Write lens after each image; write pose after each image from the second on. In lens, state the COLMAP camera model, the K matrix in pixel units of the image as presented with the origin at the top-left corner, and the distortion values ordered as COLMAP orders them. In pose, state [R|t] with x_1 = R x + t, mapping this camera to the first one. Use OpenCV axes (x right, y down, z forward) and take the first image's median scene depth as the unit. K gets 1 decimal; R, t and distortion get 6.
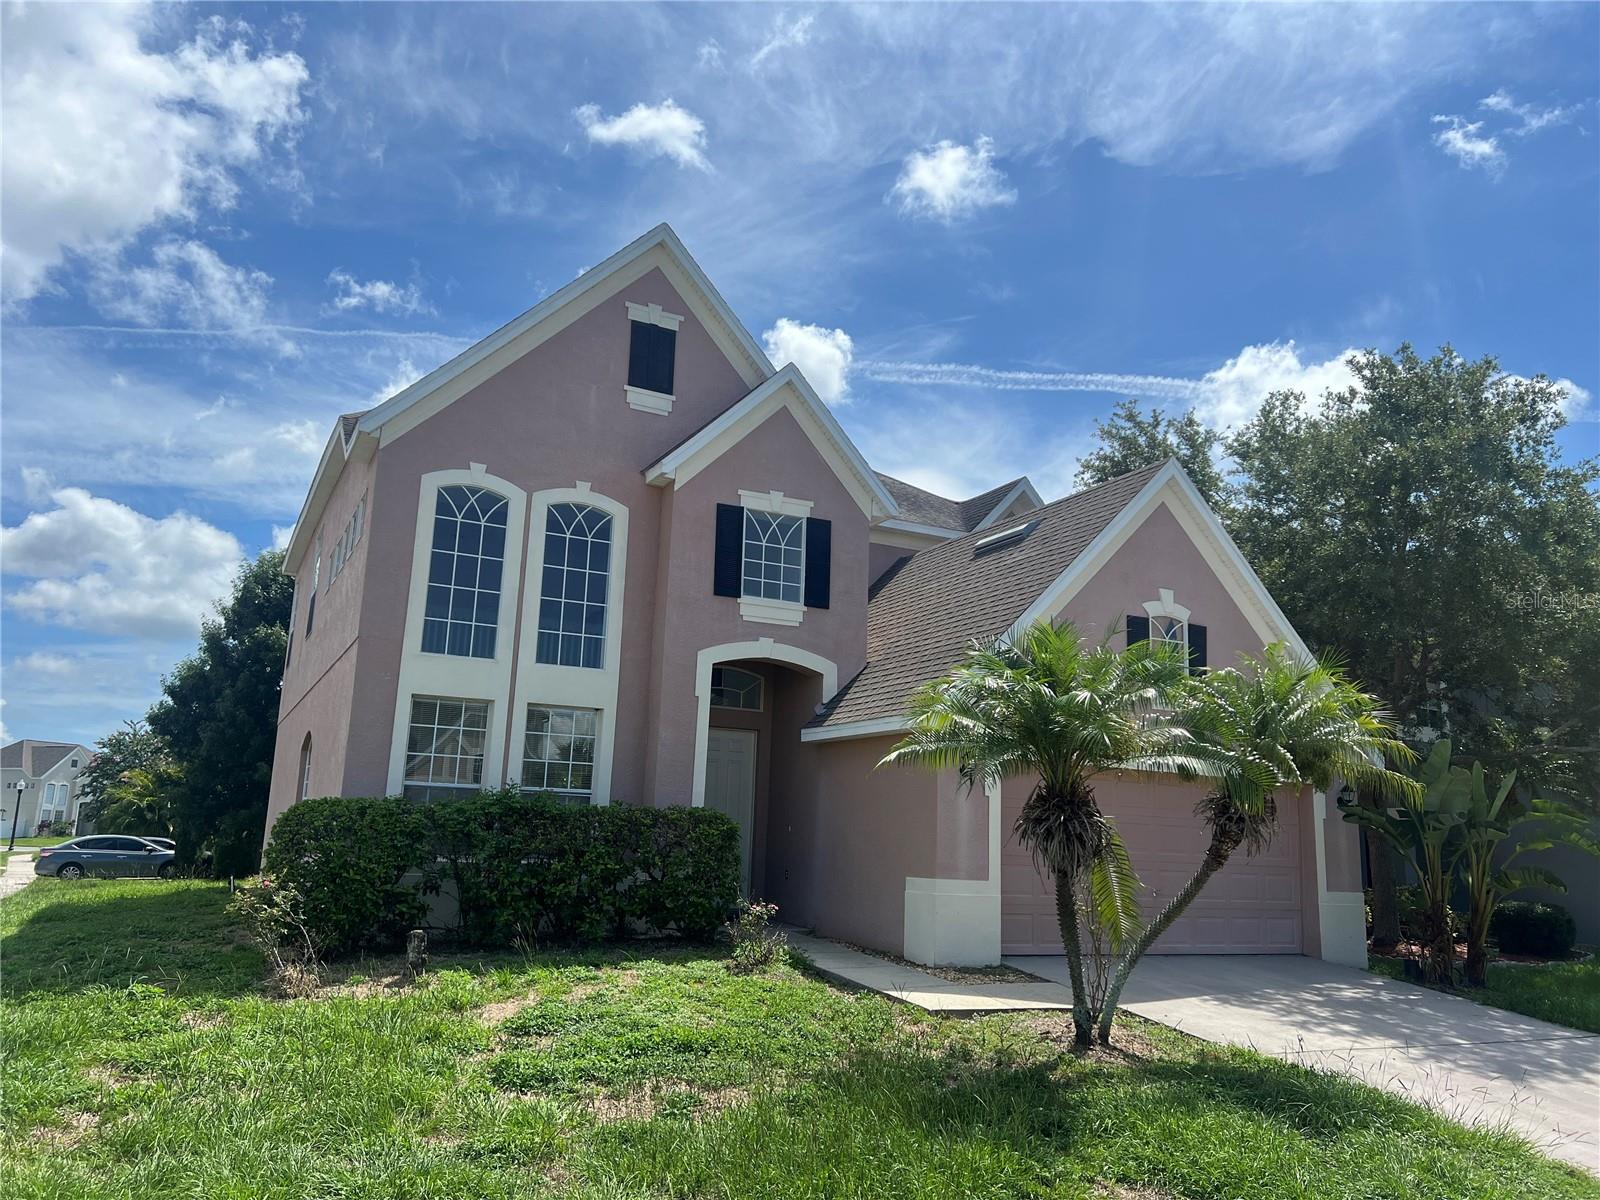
lens RADIAL K [[1209.8, 0, 806.7], [0, 1209.8, 600.4], [0, 0, 1]] dist [0.053054, -0.043717]
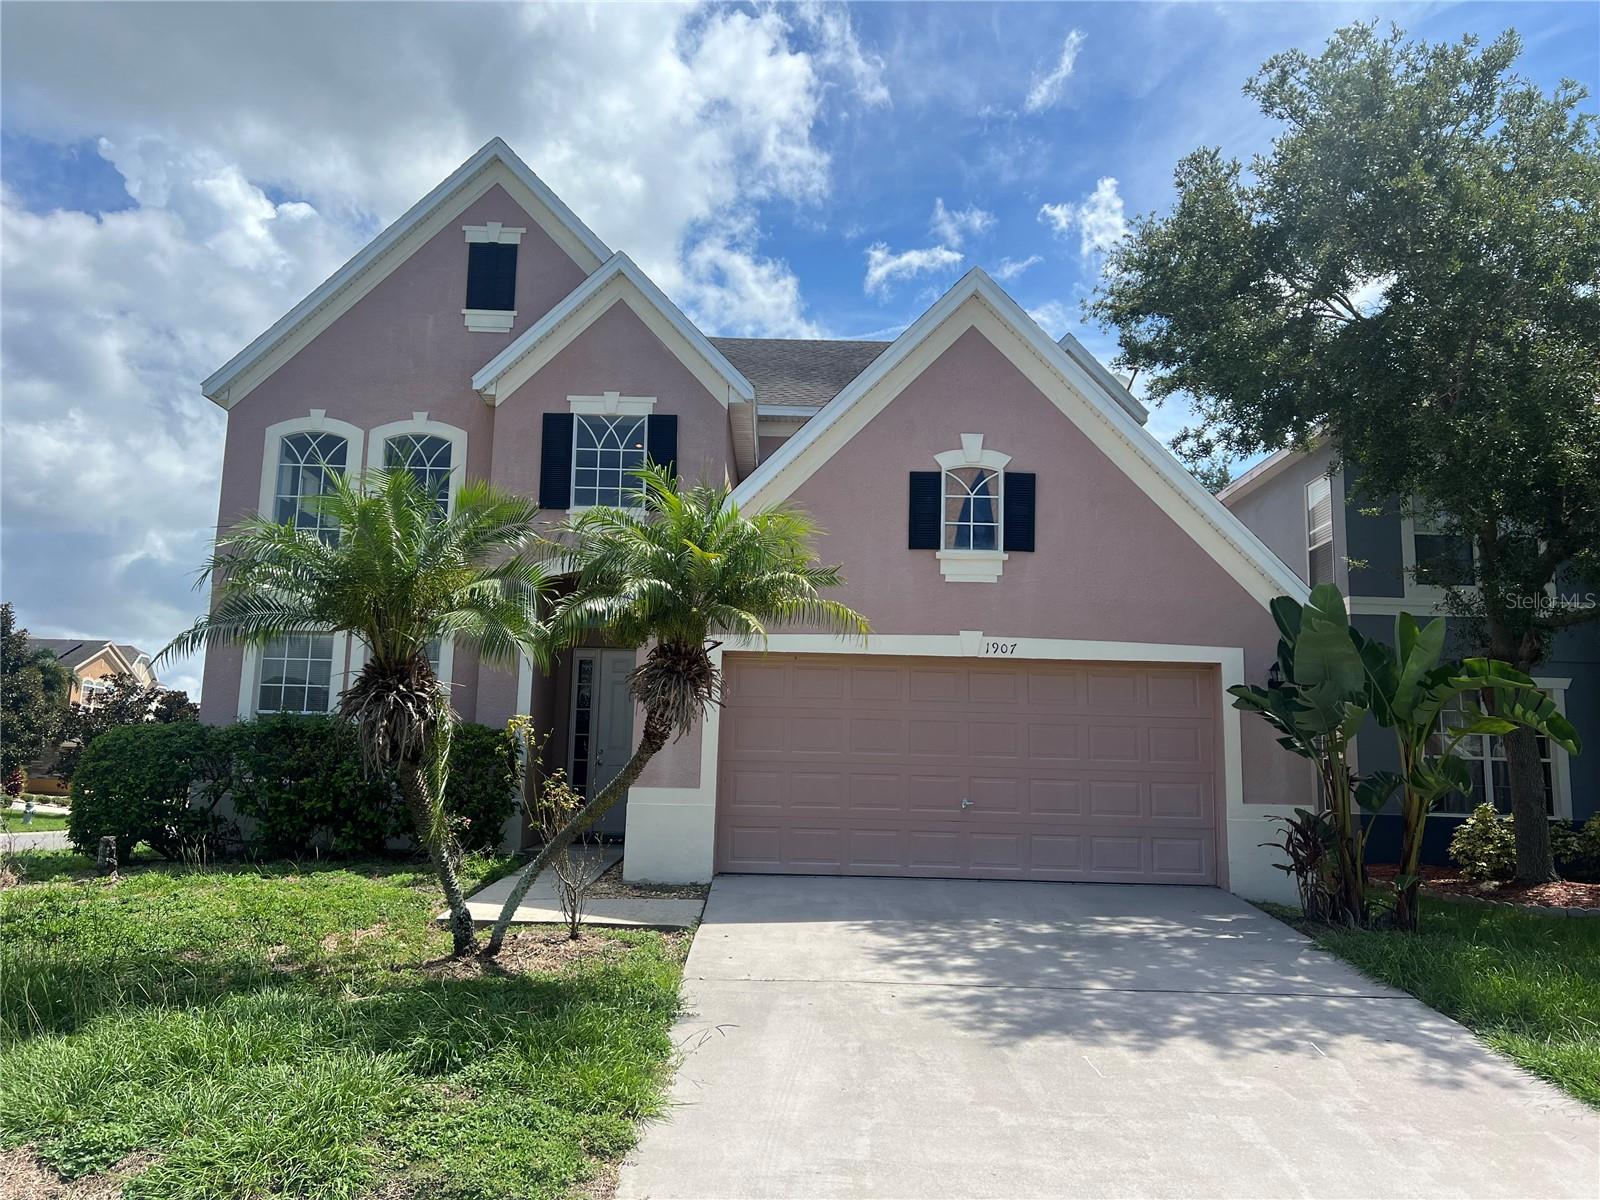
lens RADIAL K [[1209.8, 0, 795.7], [0, 1209.8, 604.7], [0, 0, 1]] dist [0.053054, -0.043717]
pose [[0.892760, -0.084656, -0.442507, 0.520688], [0.099615, 0.994969, 0.010627, 0.081166], [0.439381, -0.053568, 0.896702, 0.212605]]
